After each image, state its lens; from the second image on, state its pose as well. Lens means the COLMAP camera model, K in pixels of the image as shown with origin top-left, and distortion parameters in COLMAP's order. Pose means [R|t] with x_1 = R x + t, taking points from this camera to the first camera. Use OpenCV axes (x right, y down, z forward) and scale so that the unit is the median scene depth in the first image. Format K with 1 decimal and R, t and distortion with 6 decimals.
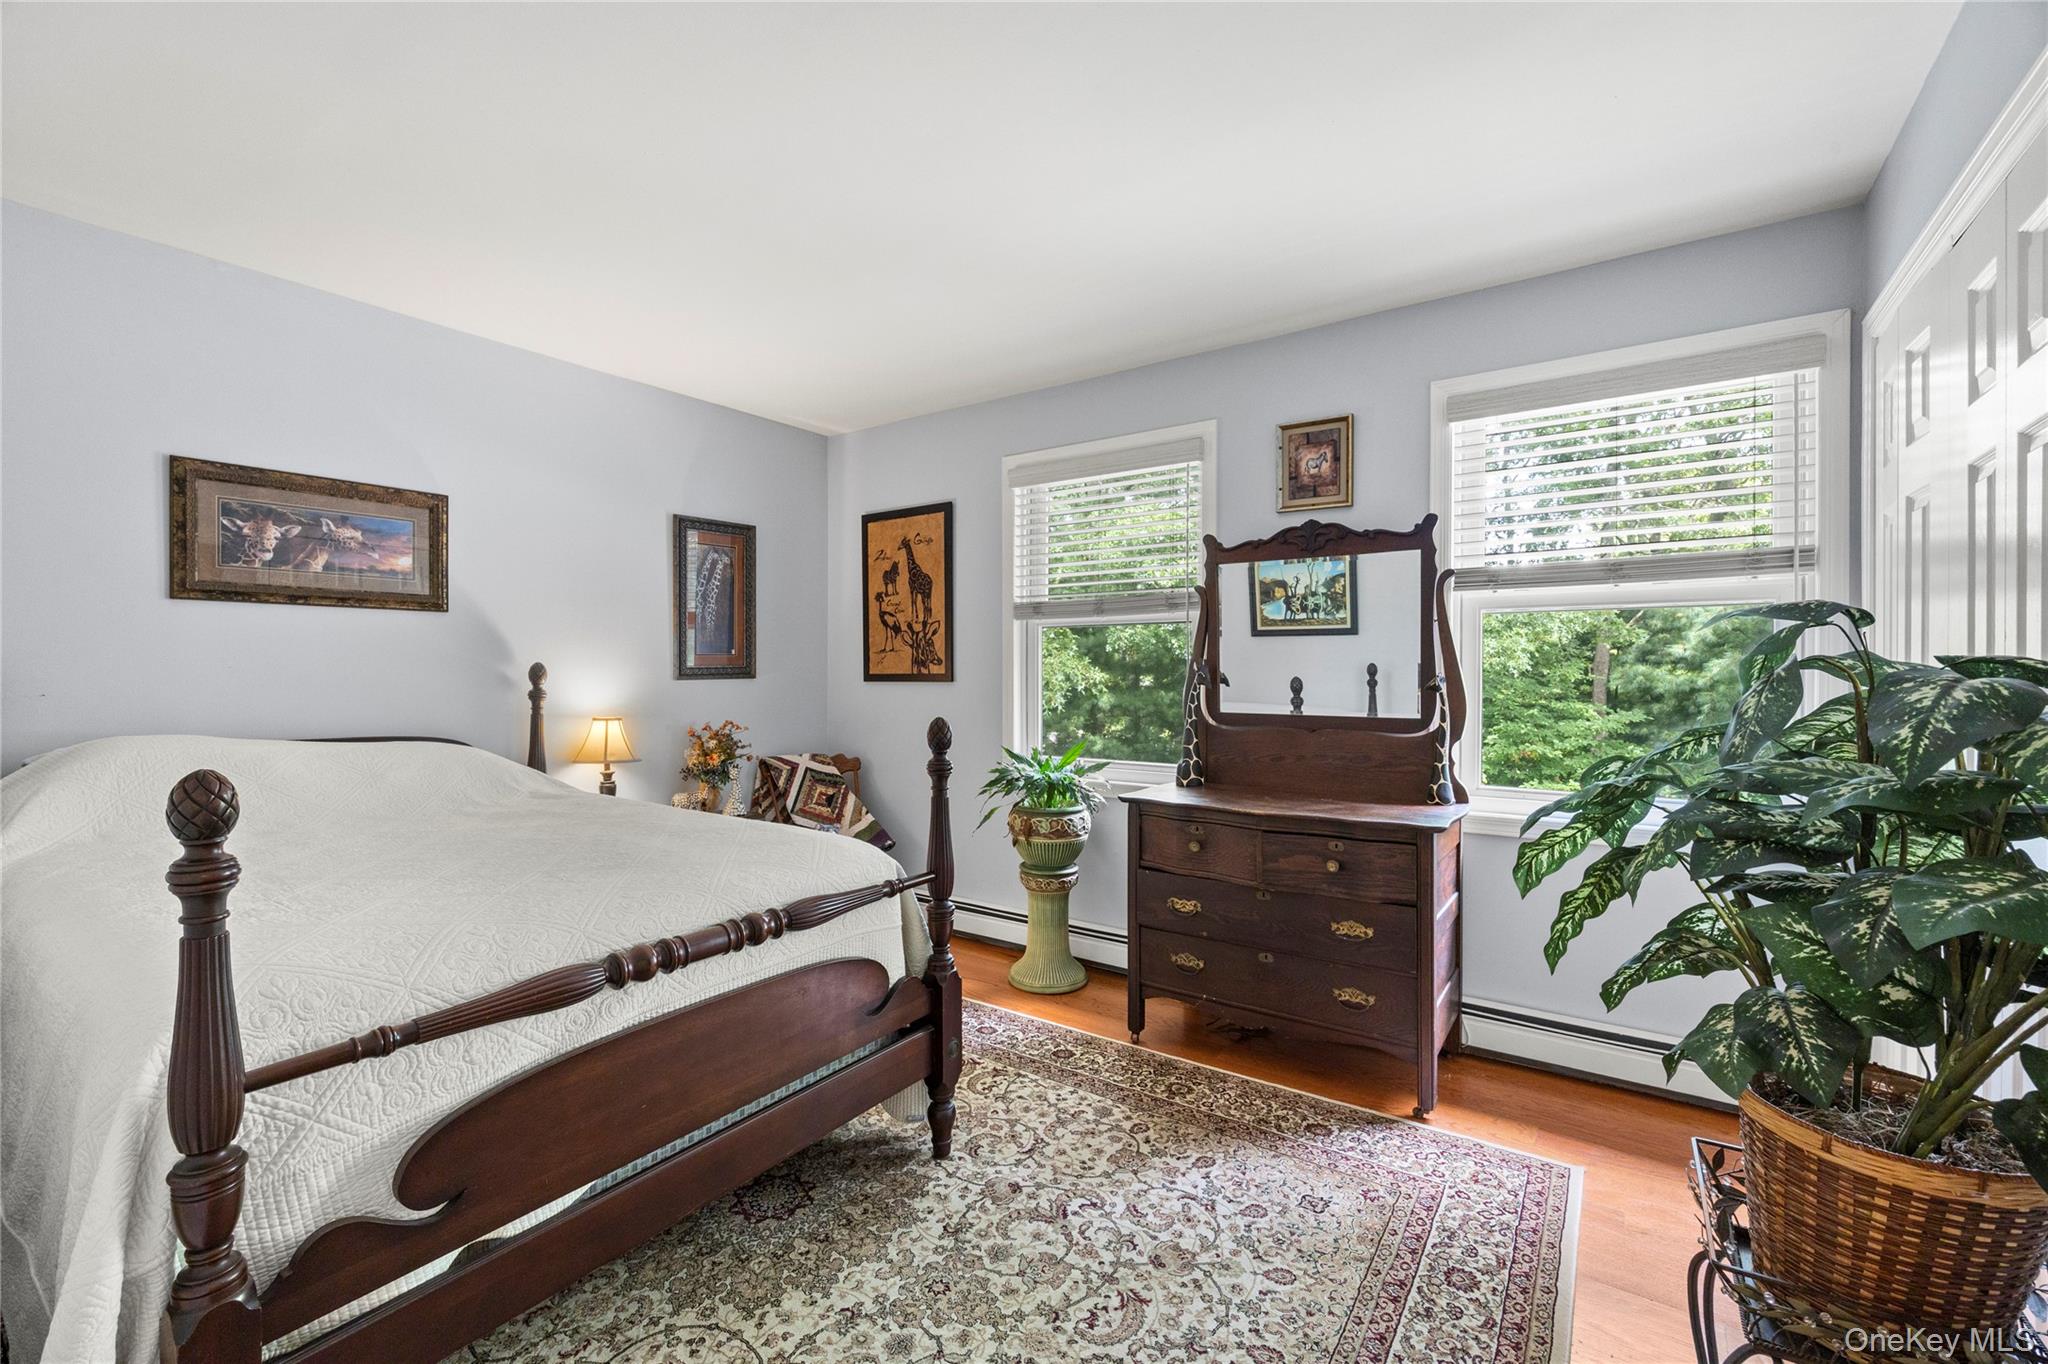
lens RADIAL K [[870.6, 0, 1026.4], [0, 870.6, 673.8], [0, 0, 1]] dist [-0.000933, -0.000212]
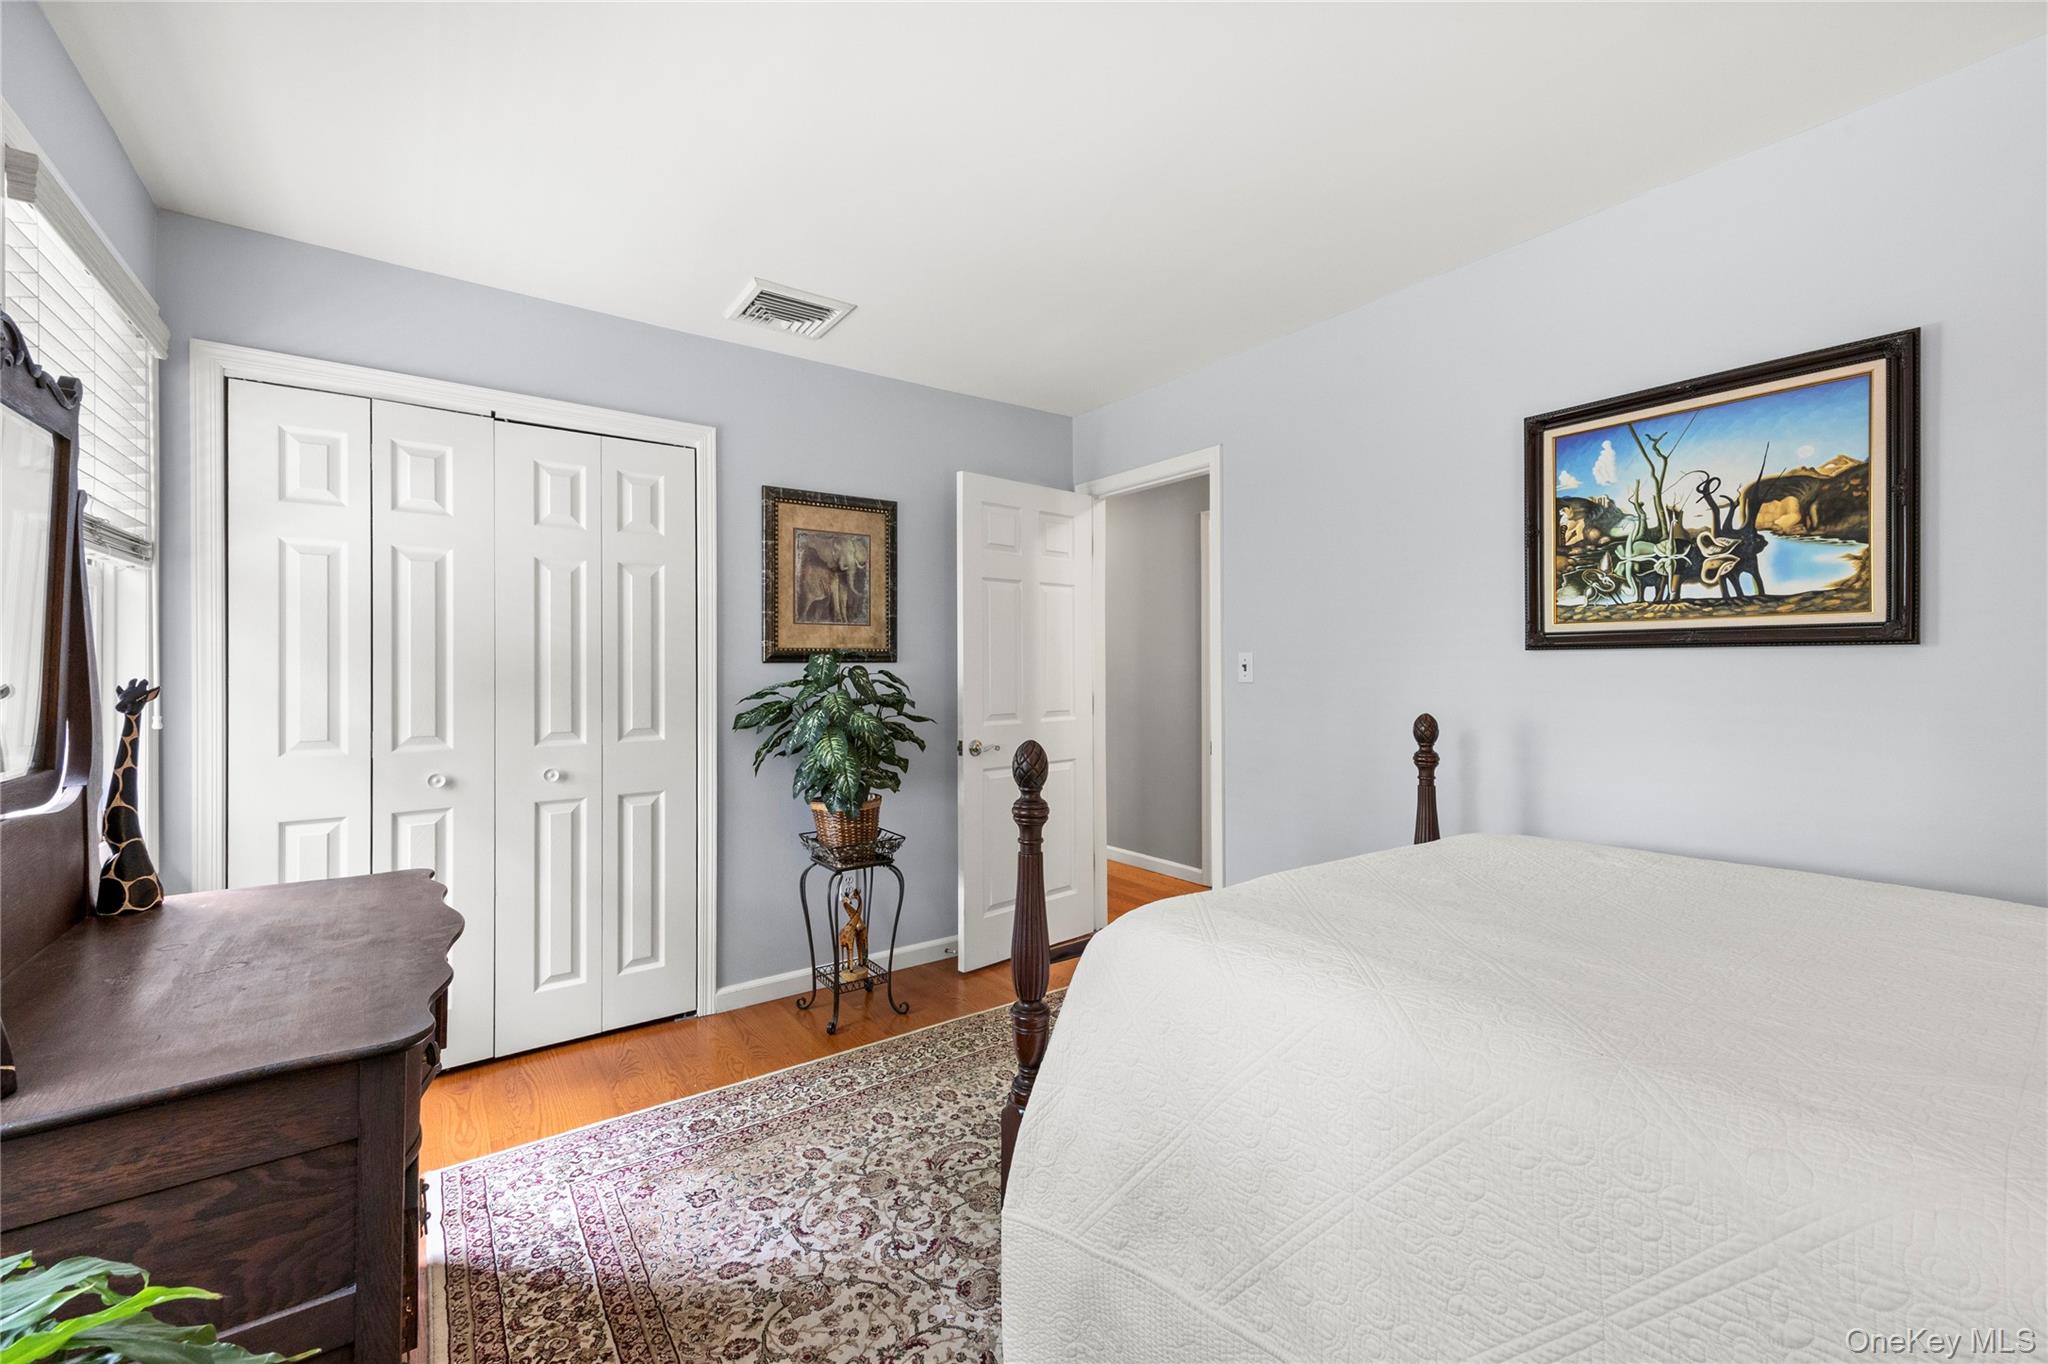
lens RADIAL K [[800.3, 0, 1025.1], [0, 800.3, 671.7], [0, 0, 1]] dist [-0.000813, -0.000489]
pose [[-0.944861, 0.002002, 0.327465, -0.339619], [0.005022, 0.999952, 0.008376, -0.012556], [-0.327432, 0.009559, -0.944826, 1.791354]]
